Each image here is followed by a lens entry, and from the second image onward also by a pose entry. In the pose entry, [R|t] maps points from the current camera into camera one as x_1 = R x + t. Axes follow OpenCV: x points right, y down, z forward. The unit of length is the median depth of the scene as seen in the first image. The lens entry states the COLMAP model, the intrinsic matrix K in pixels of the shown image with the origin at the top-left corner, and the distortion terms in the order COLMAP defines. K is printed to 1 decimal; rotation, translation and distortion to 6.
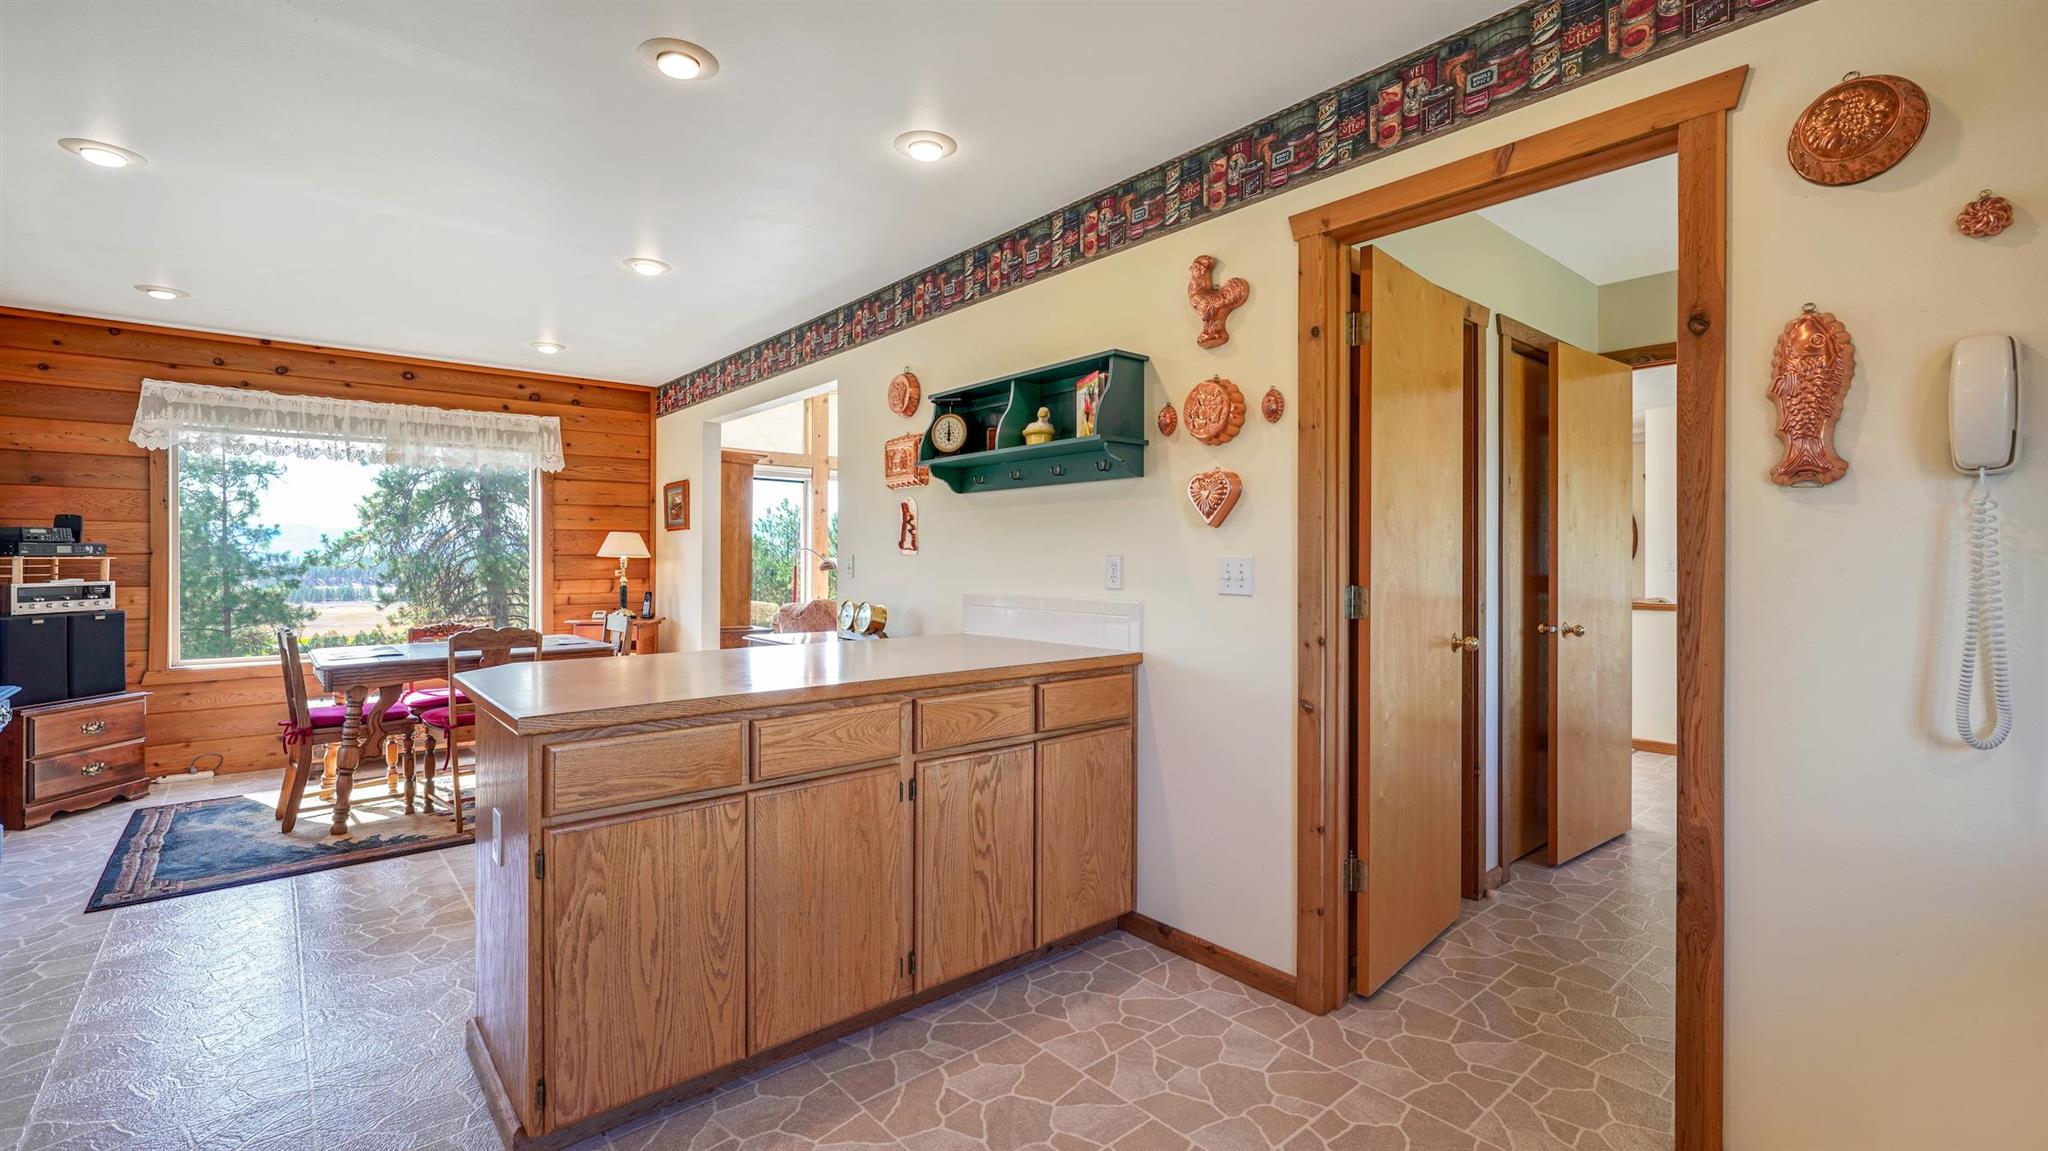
lens RADIAL K [[881.8, 0, 1025.7], [0, 881.8, 561.5], [0, 0, 1]] dist [0.001963, 0.000088]
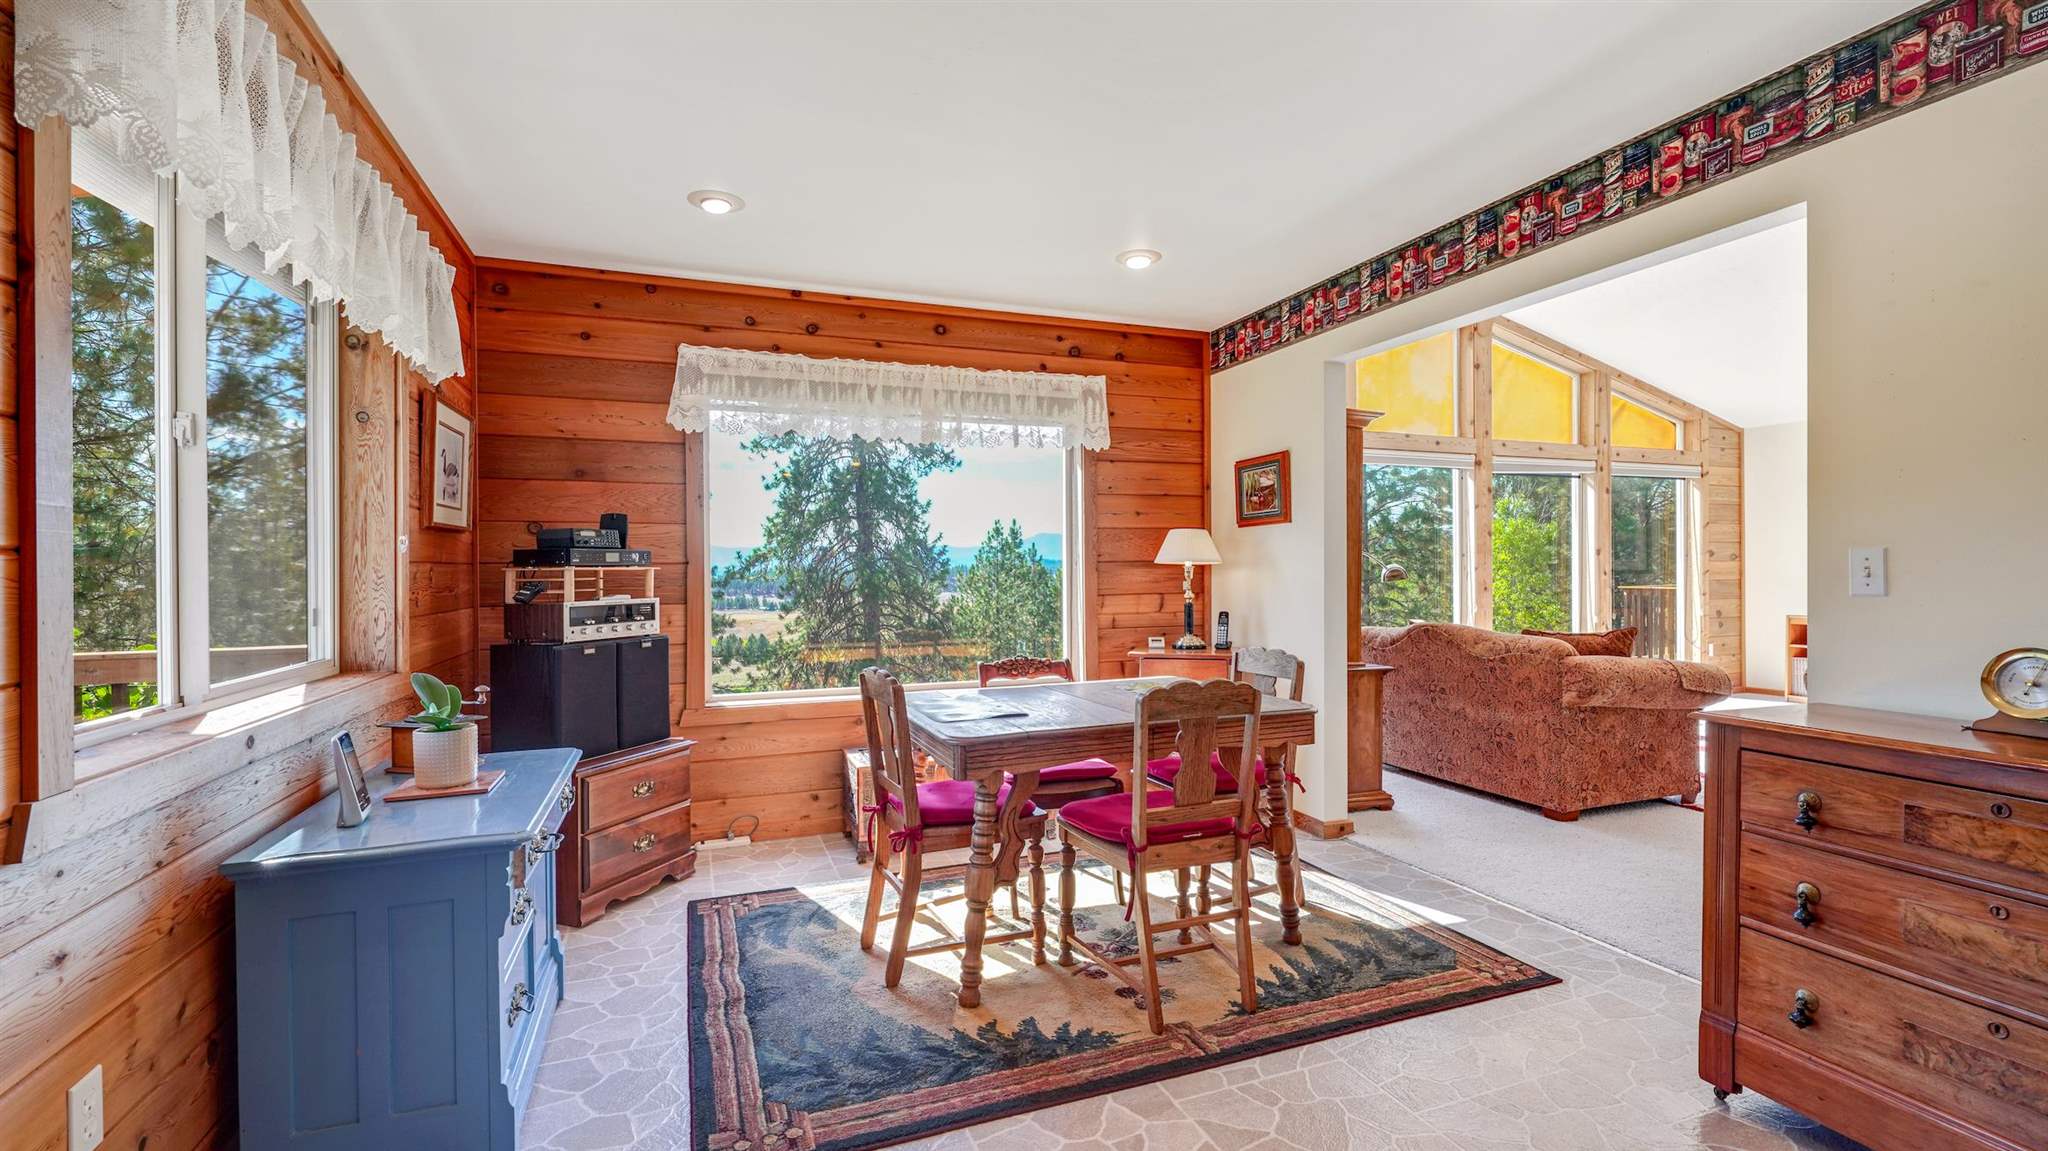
lens RADIAL K [[881.8, 0, 1025.5], [0, 881.8, 573.7], [0, 0, 1]] dist [0.001963, 0.000088]
pose [[0.941858, -0.007126, -0.335936, -0.471916], [0.007621, 0.999971, 0.000155, 0.003255], [0.335925, -0.002707, 0.941885, 0.380677]]
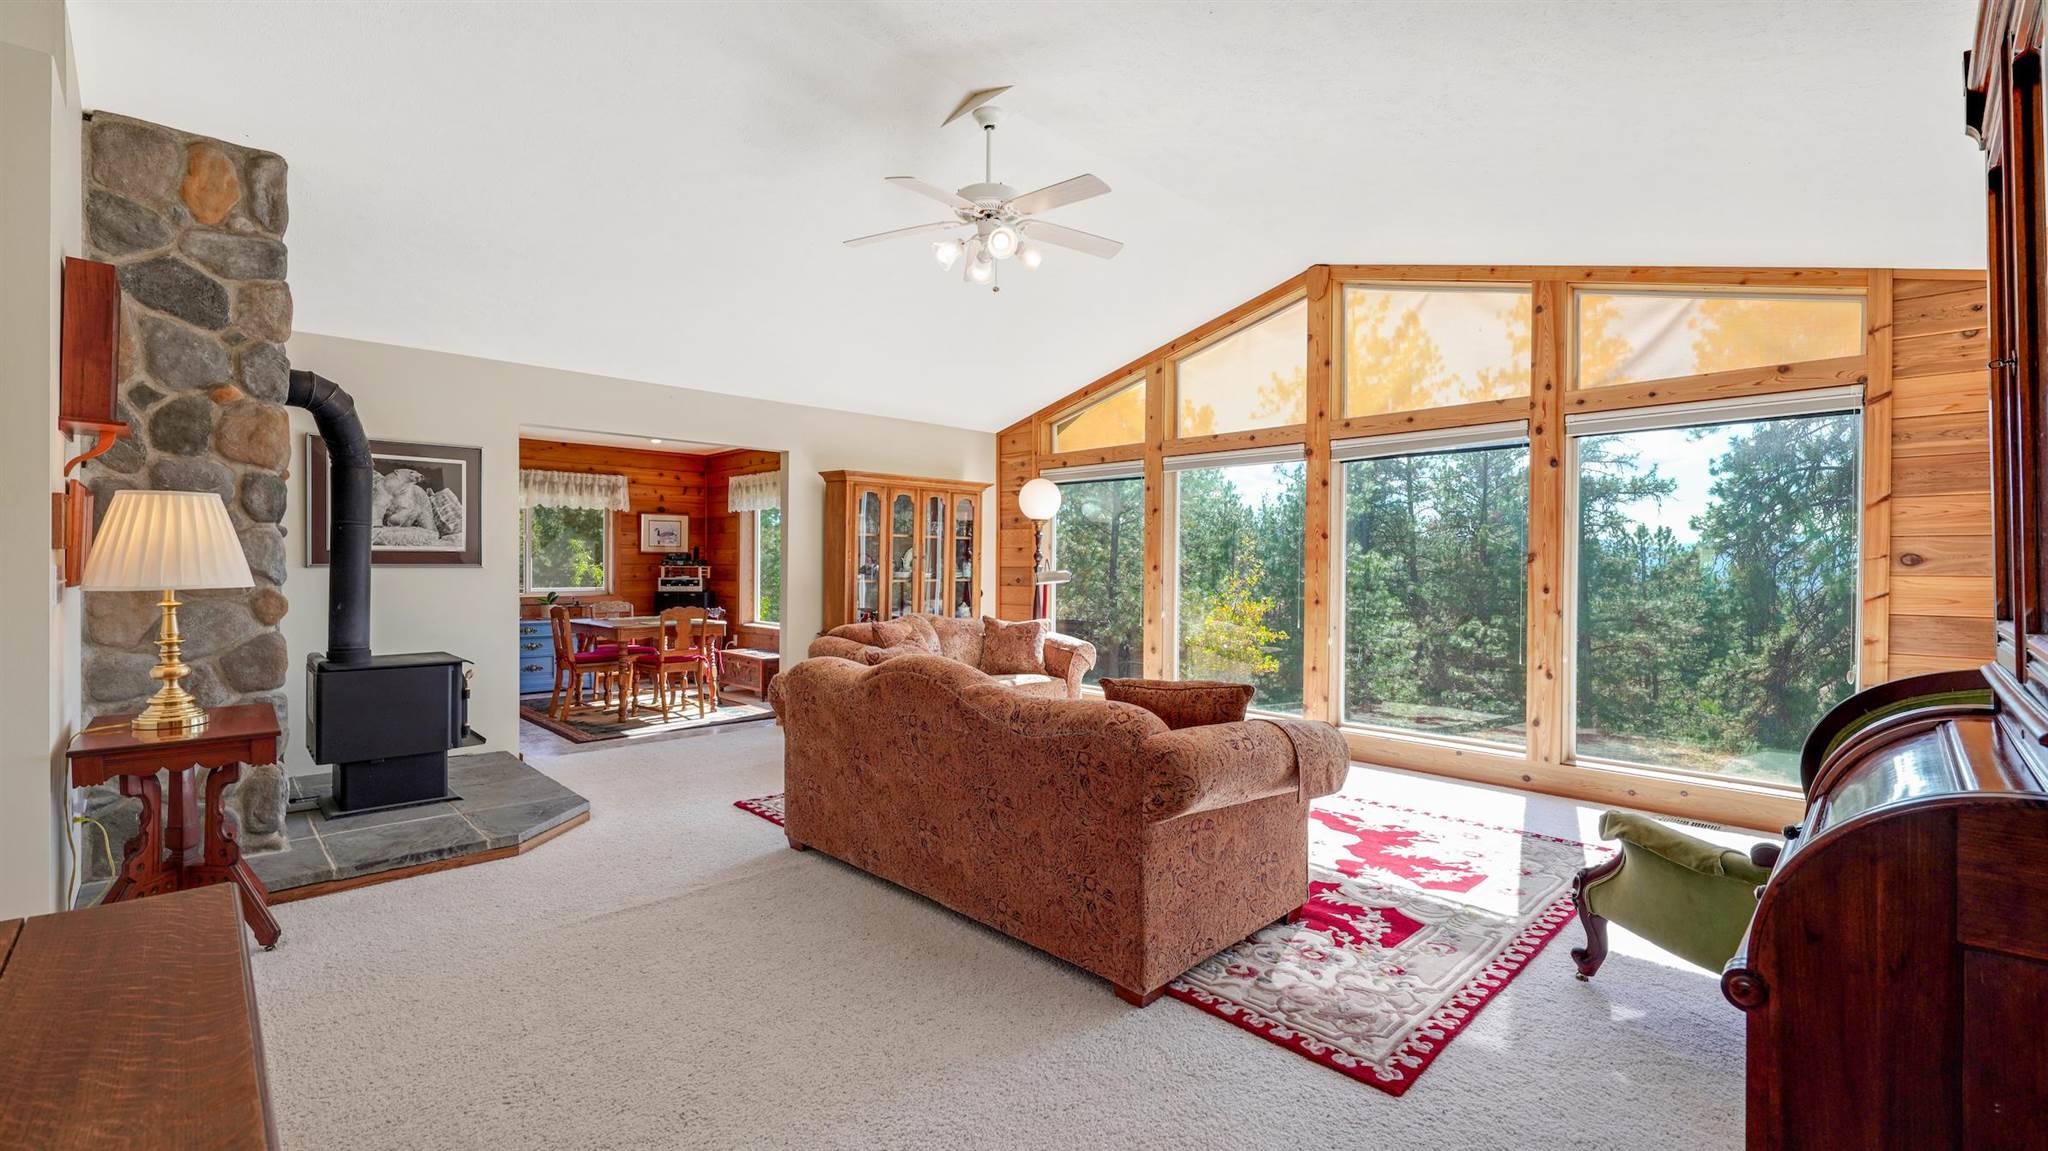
lens RADIAL K [[881.8, 0, 1027.2], [0, 881.8, 573.3], [0, 0, 1]] dist [0.001963, 0.000088]
pose [[0.057798, 0.005888, -0.998311, 1.120396], [-0.011012, 0.999926, 0.005260, -0.008226], [0.998268, 0.010690, 0.057859, 1.681407]]
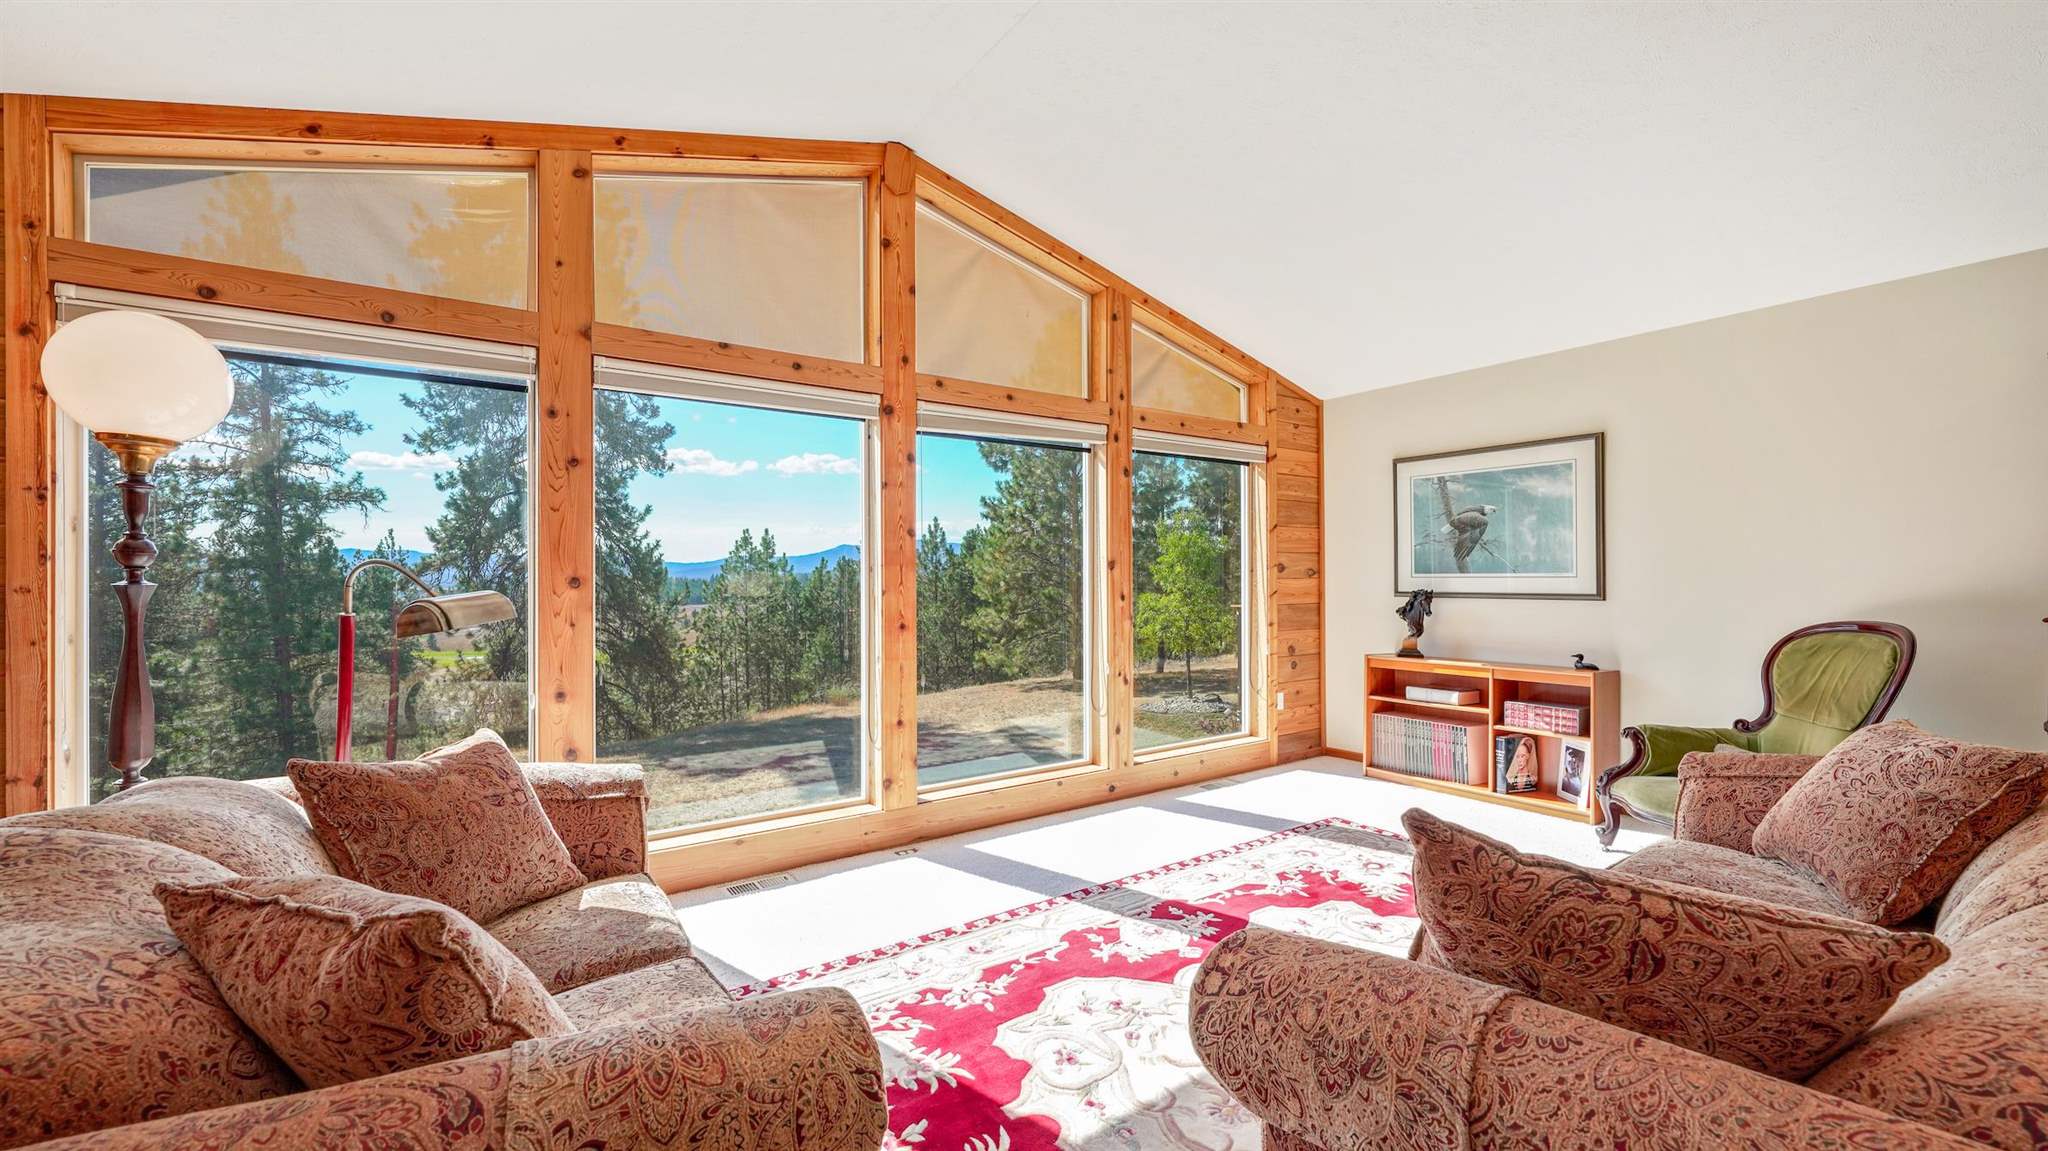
lens RADIAL K [[812.9, 0, 1027.5], [0, 812.9, 575.9], [0, 0, 1]] dist [-0.003116, 0.000068]
pose [[0.994820, -0.008074, -0.101331, 0.006047], [0.007372, 0.999946, -0.007301, -0.009311], [0.101385, 0.006516, 0.994826, 1.347436]]
